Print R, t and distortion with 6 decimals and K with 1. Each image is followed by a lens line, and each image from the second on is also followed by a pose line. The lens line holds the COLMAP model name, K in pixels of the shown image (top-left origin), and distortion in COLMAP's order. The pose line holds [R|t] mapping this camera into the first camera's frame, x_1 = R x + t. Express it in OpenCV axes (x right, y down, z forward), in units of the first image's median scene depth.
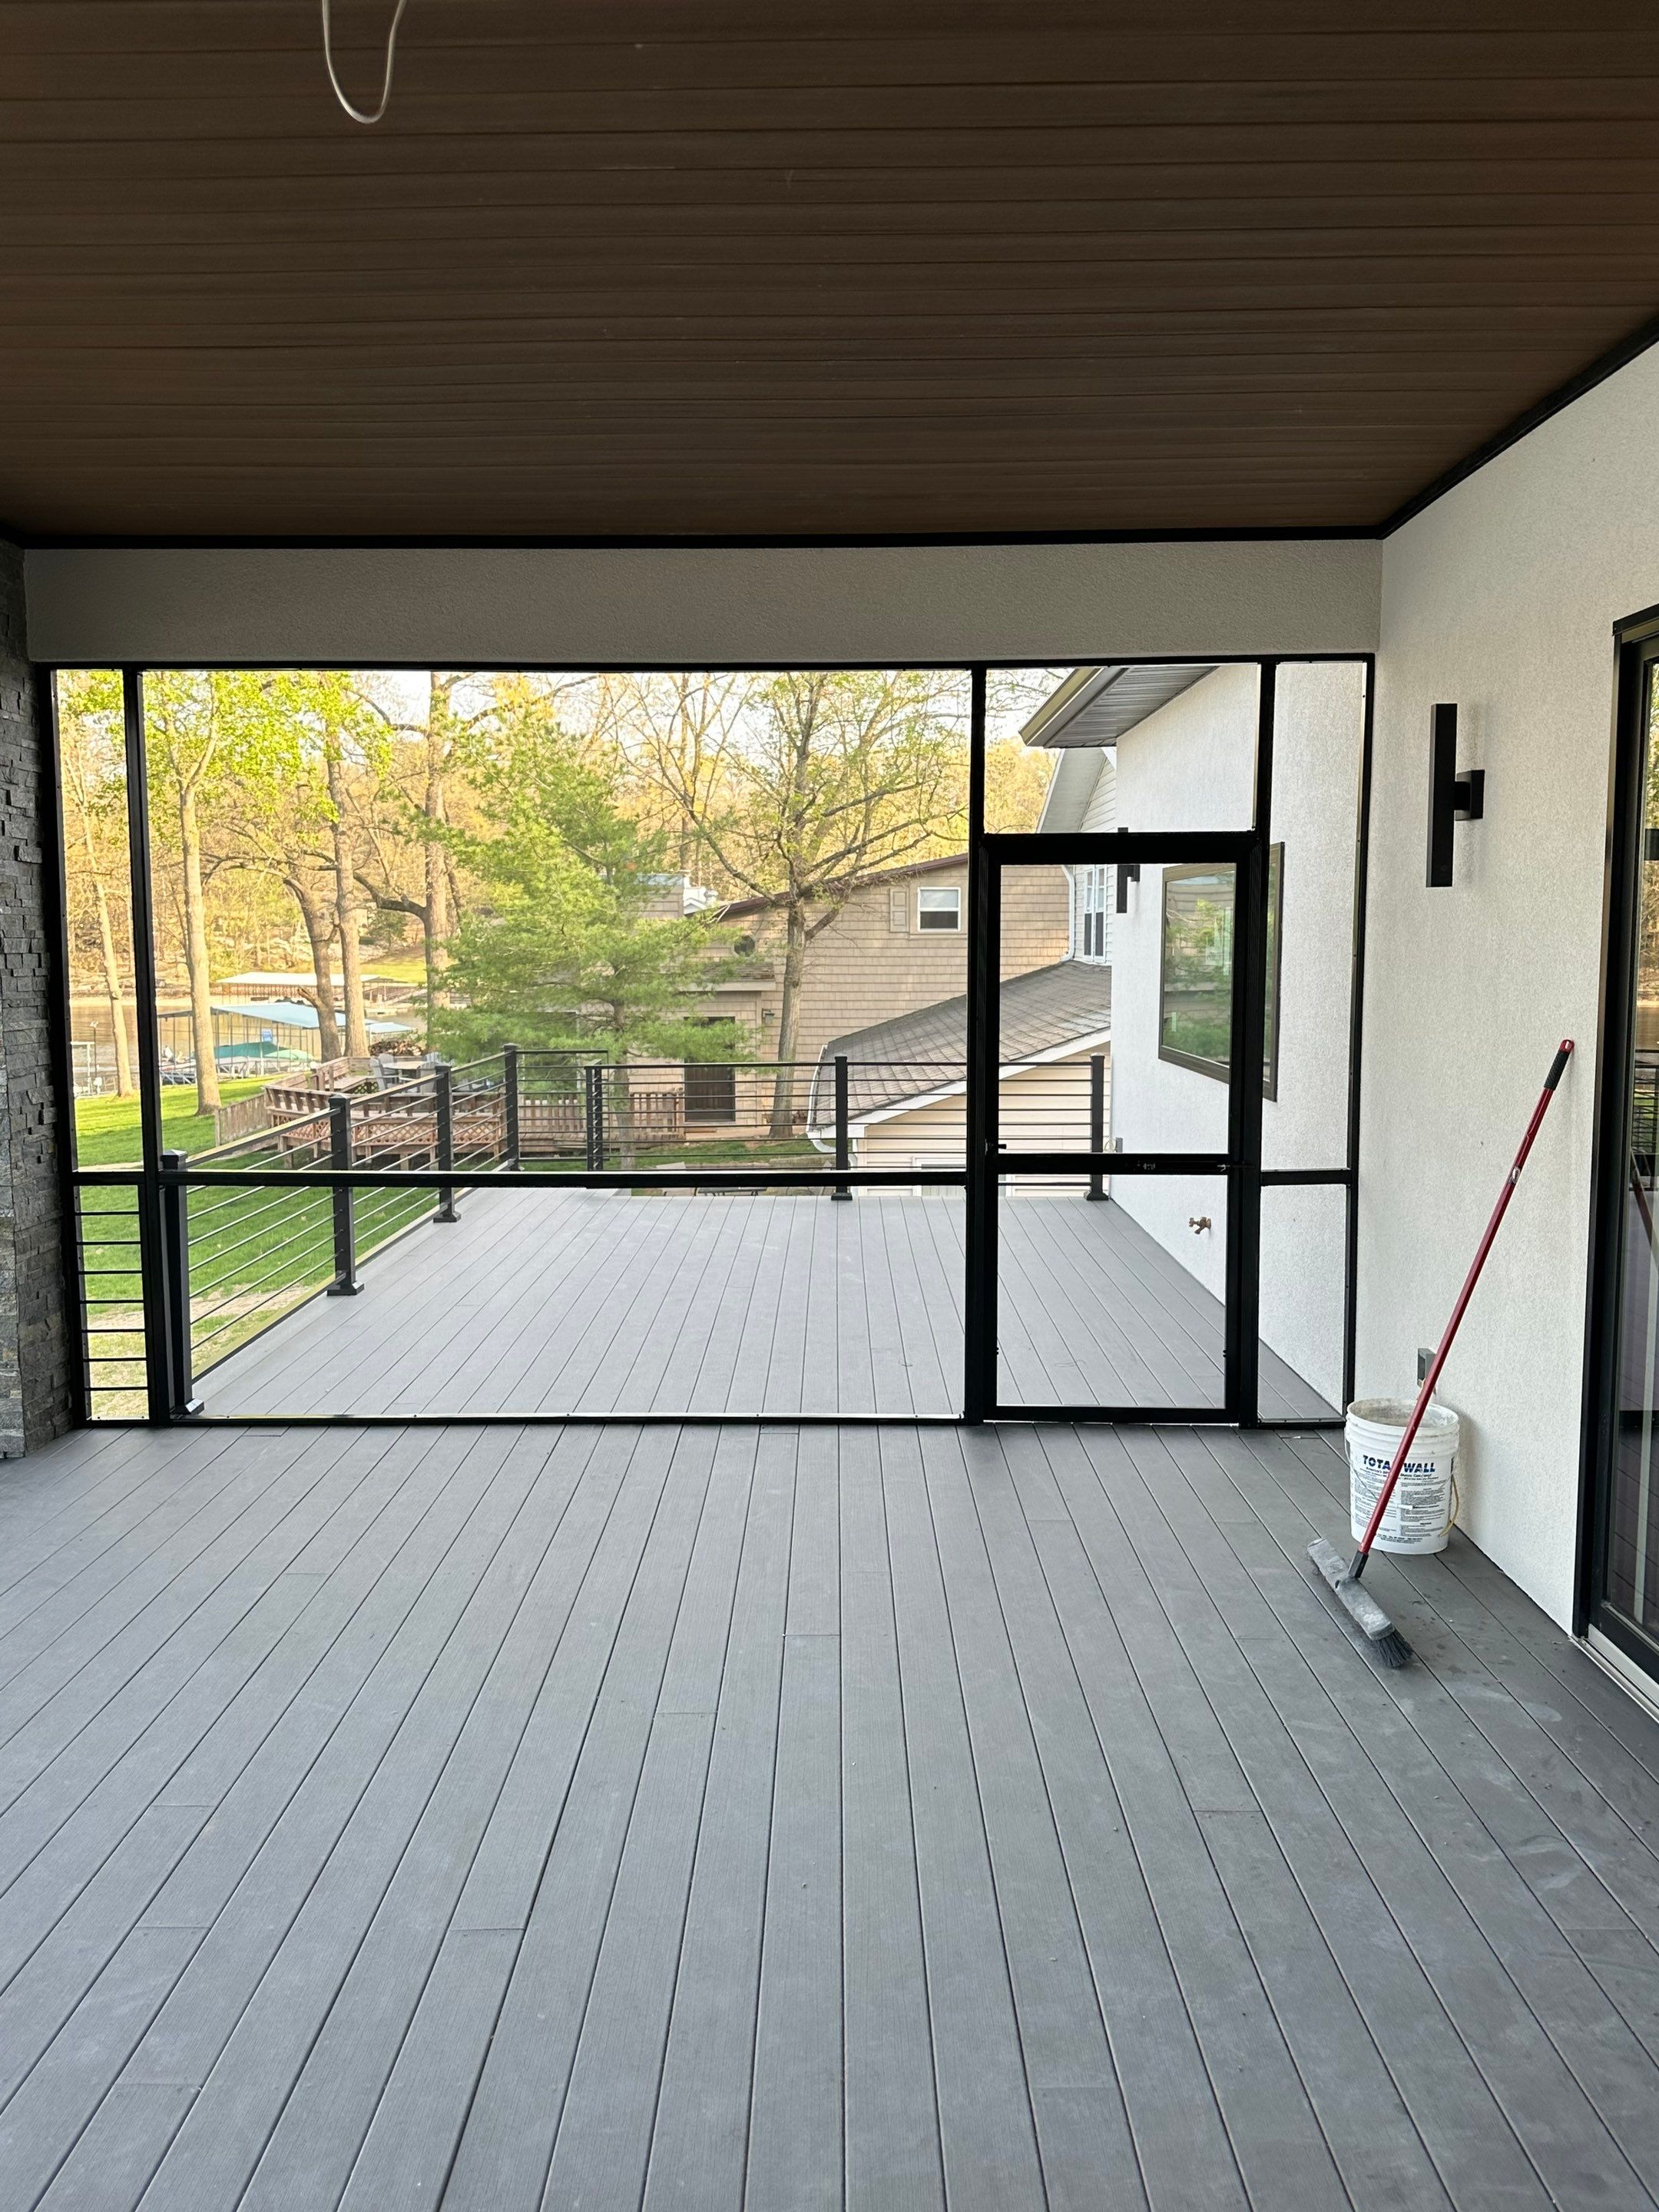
lens RADIAL K [[1586.2, 0, 838.4], [0, 1586.2, 1103.2], [0, 0, 1]] dist [0.017605, -0.031784]
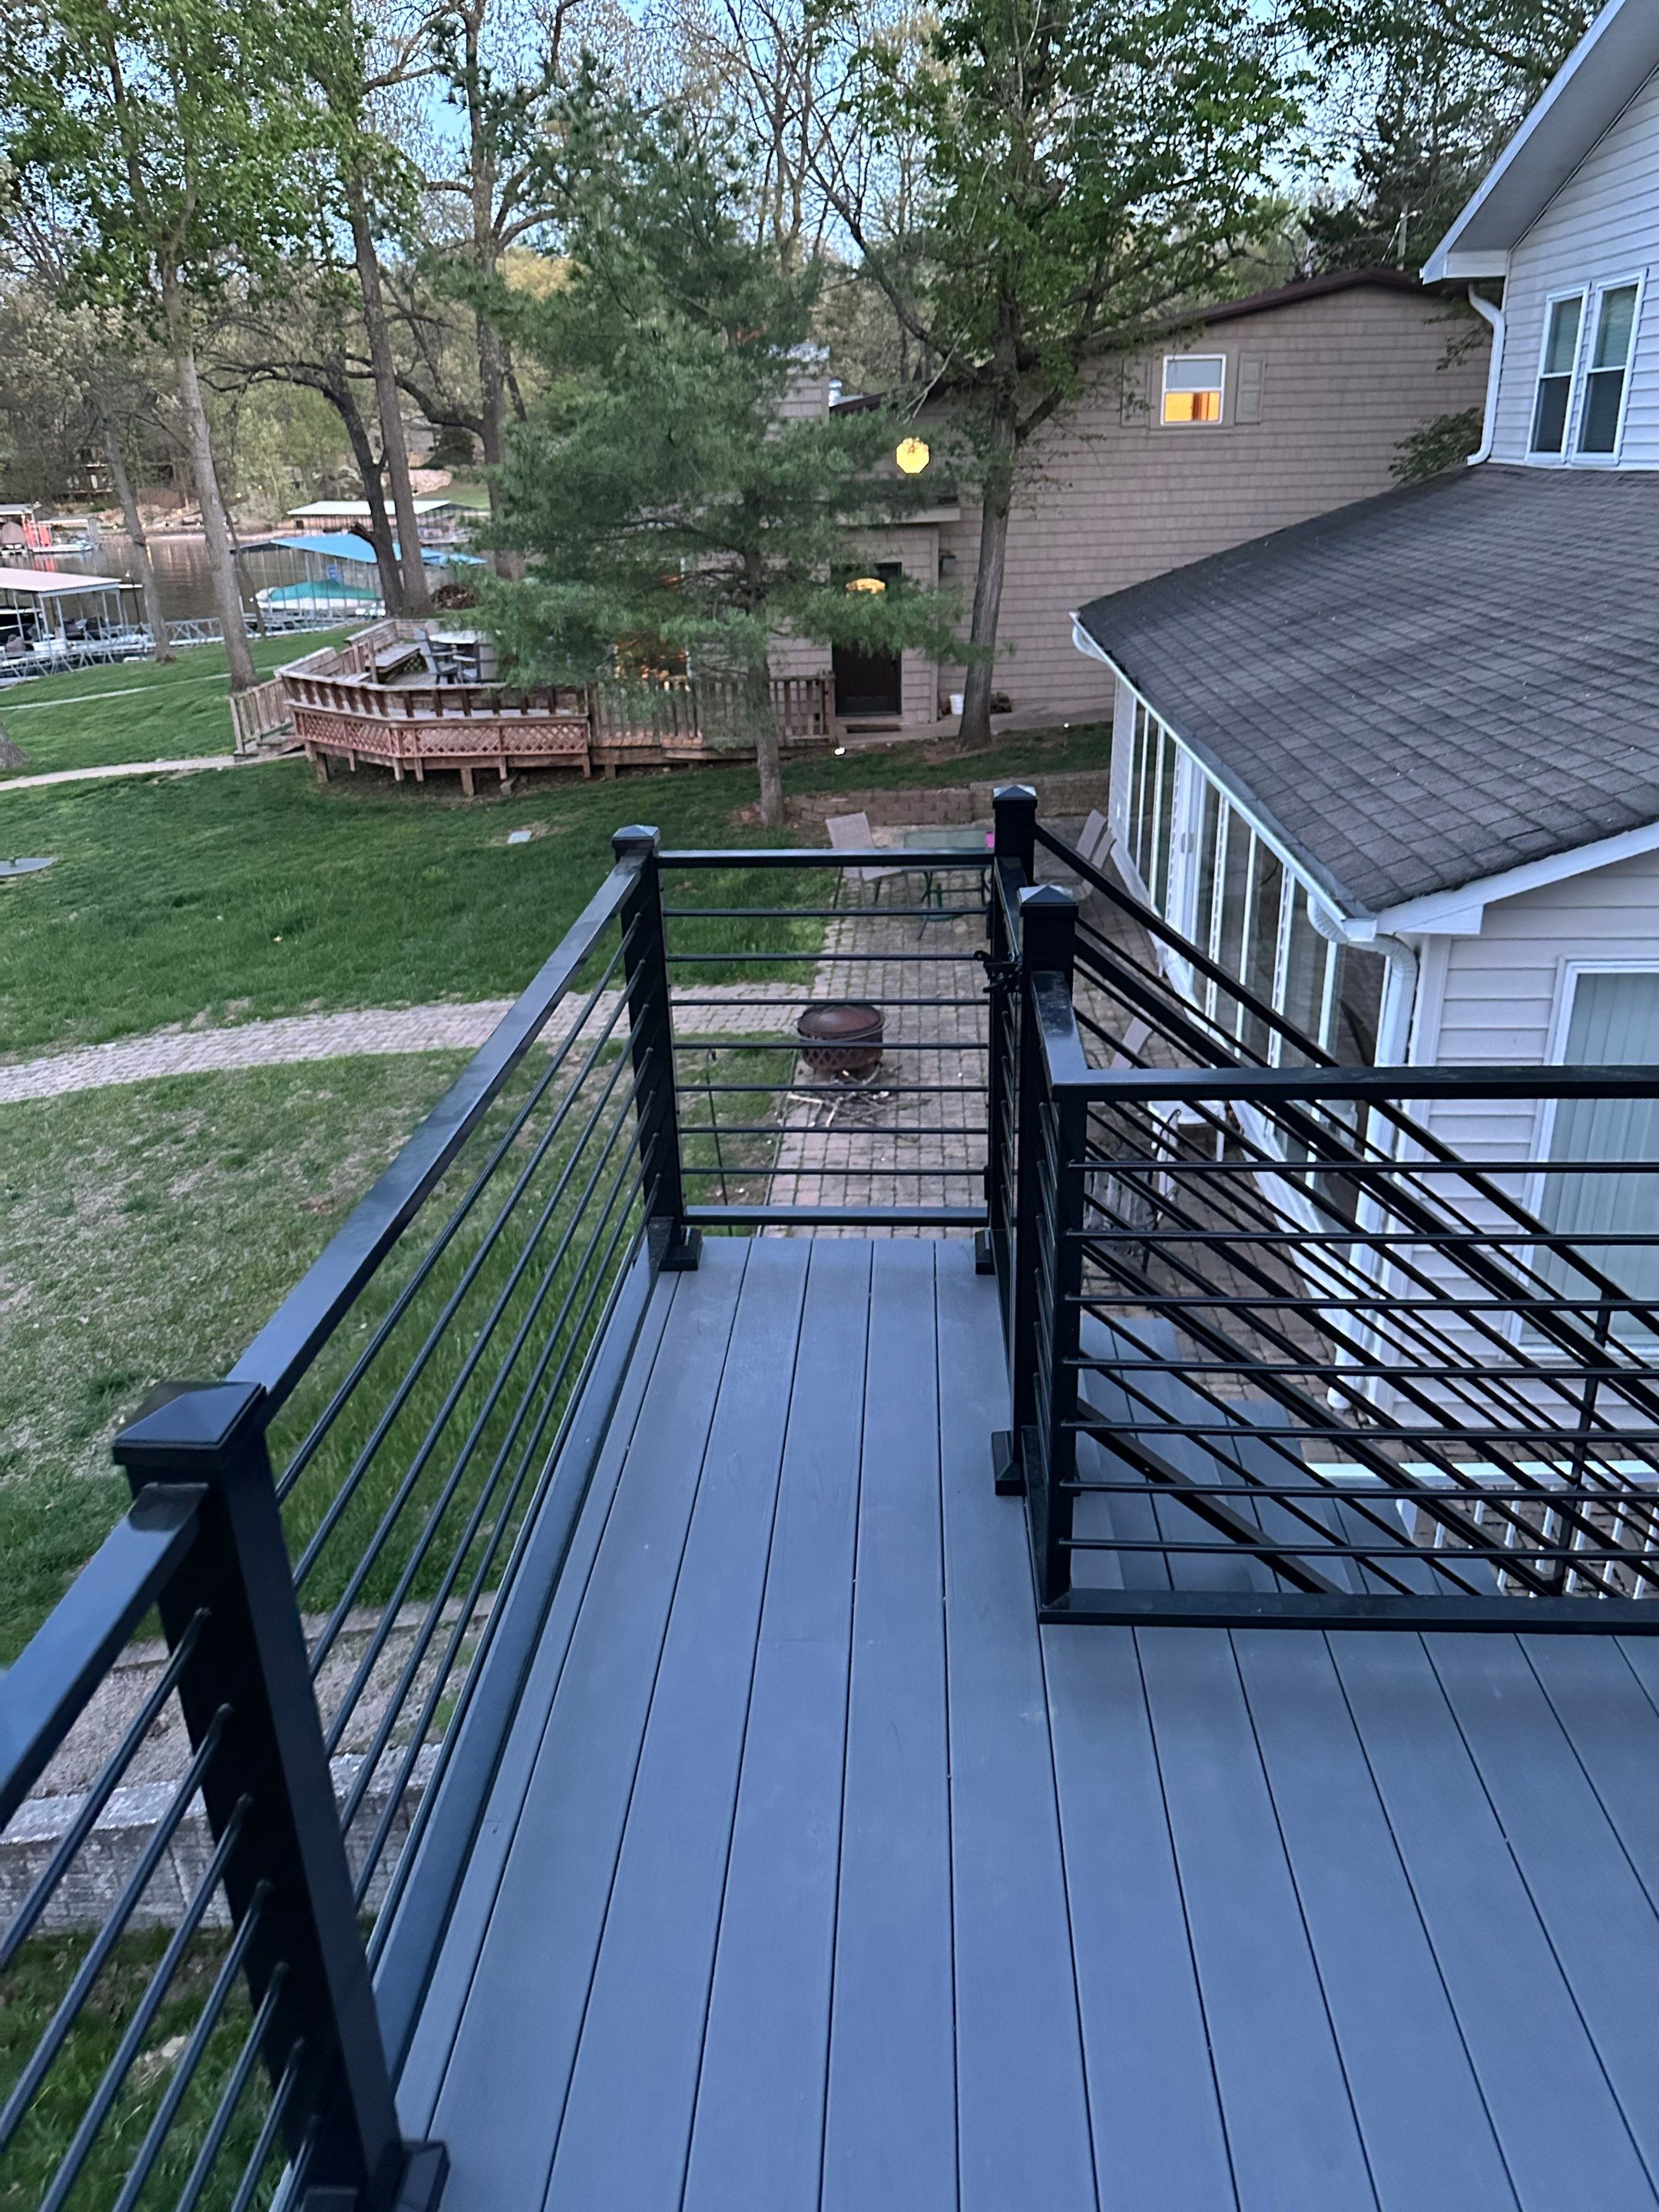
lens RADIAL K [[1586.2, 0, 811.0], [0, 1586.2, 1110.0], [0, 0, 1]] dist [0.017605, -0.031784]
pose [[0.997053, 0.001407, -0.076707, -0.049901], [0.020640, 0.958051, 0.285853, -0.023259], [0.073892, -0.286594, 0.955198, 0.239510]]
